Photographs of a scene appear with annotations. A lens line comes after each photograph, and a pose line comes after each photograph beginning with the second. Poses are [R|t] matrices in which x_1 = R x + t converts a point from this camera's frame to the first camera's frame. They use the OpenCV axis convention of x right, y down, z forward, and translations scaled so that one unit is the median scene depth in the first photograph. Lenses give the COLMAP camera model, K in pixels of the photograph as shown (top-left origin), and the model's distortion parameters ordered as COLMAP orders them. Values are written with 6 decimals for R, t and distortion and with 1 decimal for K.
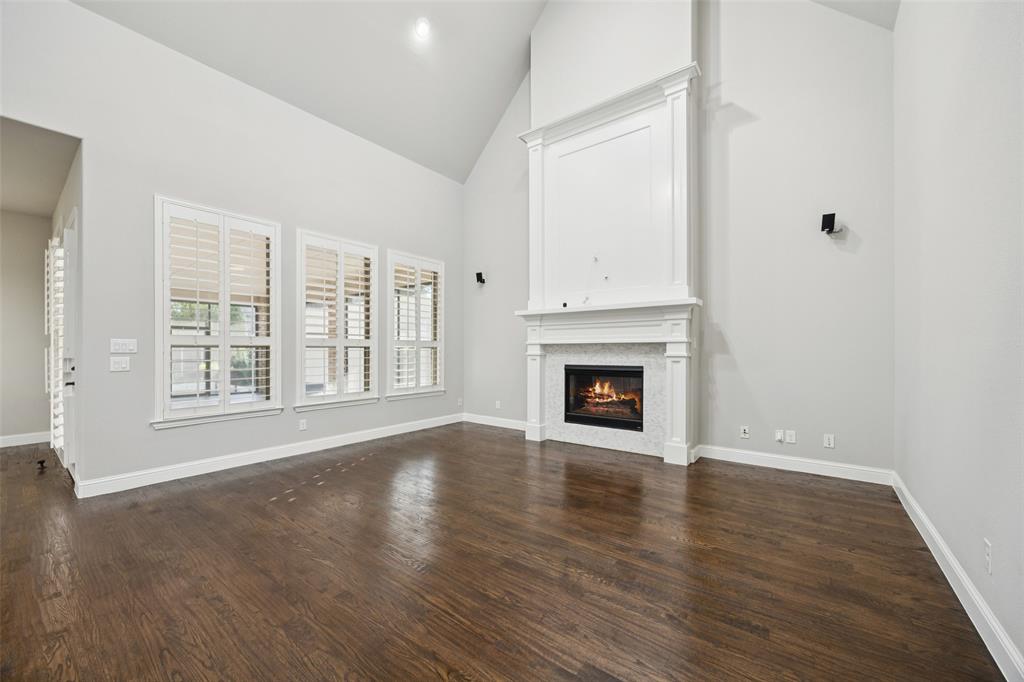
lens RADIAL K [[389.3, 0, 507.9], [0, 389.3, 343.3], [0, 0, 1]] dist [-0.004276, 0.000552]
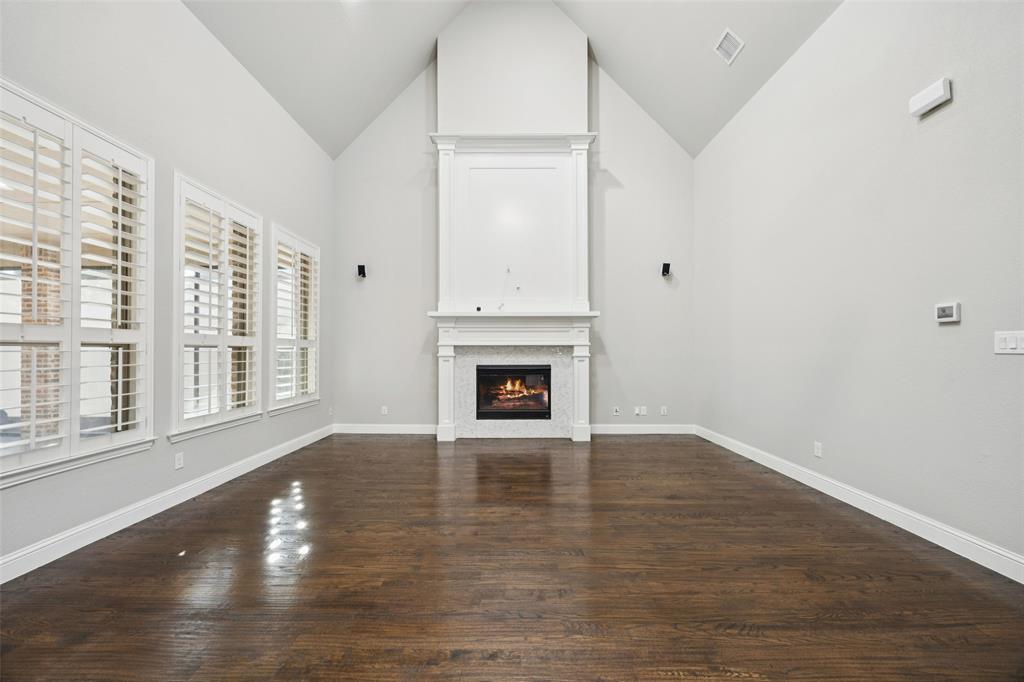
lens RADIAL K [[389.3, 0, 508.5], [0, 389.3, 341.6], [0, 0, 1]] dist [-0.004276, 0.000552]
pose [[0.799439, 0.016251, 0.600527, -0.443996], [-0.011360, 0.999864, -0.011934, 0.002142], [-0.600640, 0.002719, 0.799515, 0.104744]]
